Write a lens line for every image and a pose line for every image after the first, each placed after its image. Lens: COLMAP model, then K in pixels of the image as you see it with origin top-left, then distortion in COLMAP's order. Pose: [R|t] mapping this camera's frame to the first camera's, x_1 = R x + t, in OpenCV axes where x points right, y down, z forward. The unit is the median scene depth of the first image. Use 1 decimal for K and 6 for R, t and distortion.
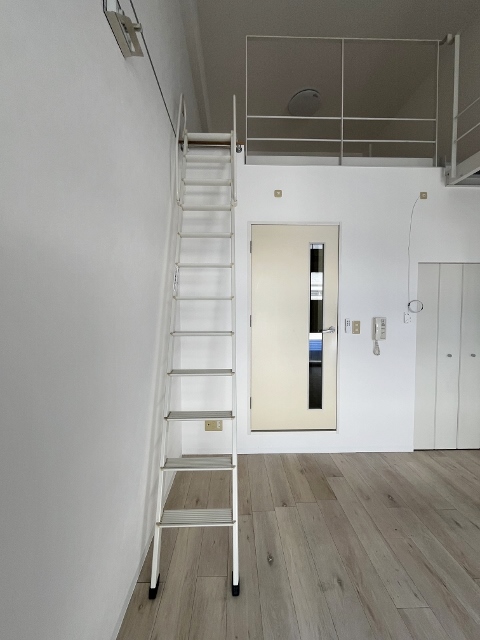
lens RADIAL K [[258.6, 0, 239.6], [0, 258.6, 319.2], [0, 0, 1]] dist [0.001252, -0.000261]
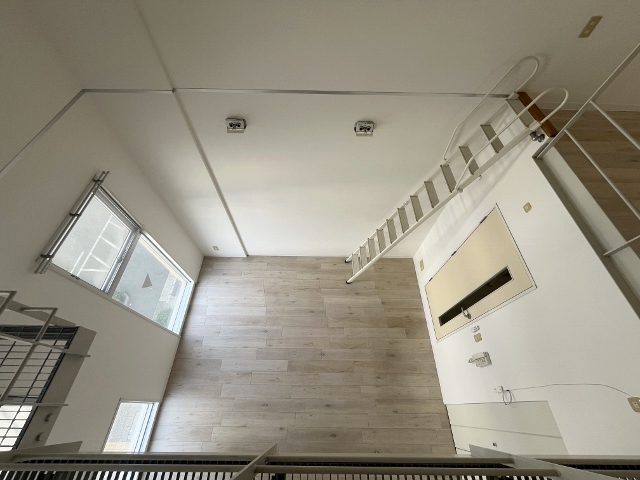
lens RADIAL K [[258.6, 0, 320.0], [0, 258.6, 240.8], [0, 0, 1]] dist [0.001252, -0.000261]
pose [[-0.032124, 0.836808, -0.546553, 0.751681], [-0.050737, 0.544765, 0.837053, -1.127656], [0.998195, 0.054620, 0.024957, 0.272915]]
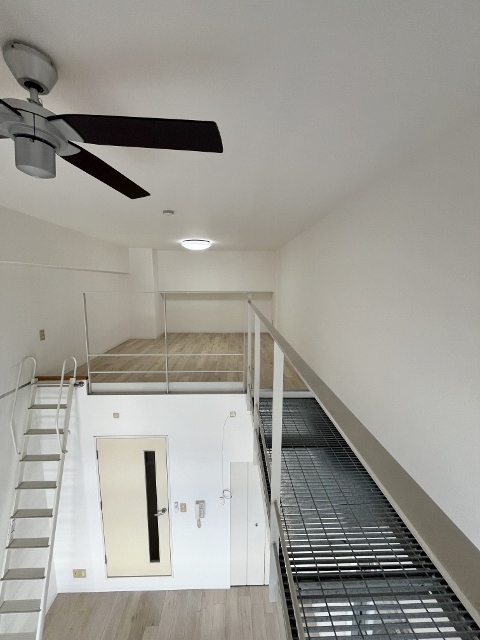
lens RADIAL K [[258.6, 0, 239.5], [0, 258.6, 320.8], [0, 0, 1]] dist [0.001252, -0.000261]
pose [[0.999986, 0.003924, 0.003522, 0.745738], [-0.004280, 0.994190, 0.107551, -1.082774], [-0.003080, -0.107565, 0.994193, -0.211610]]
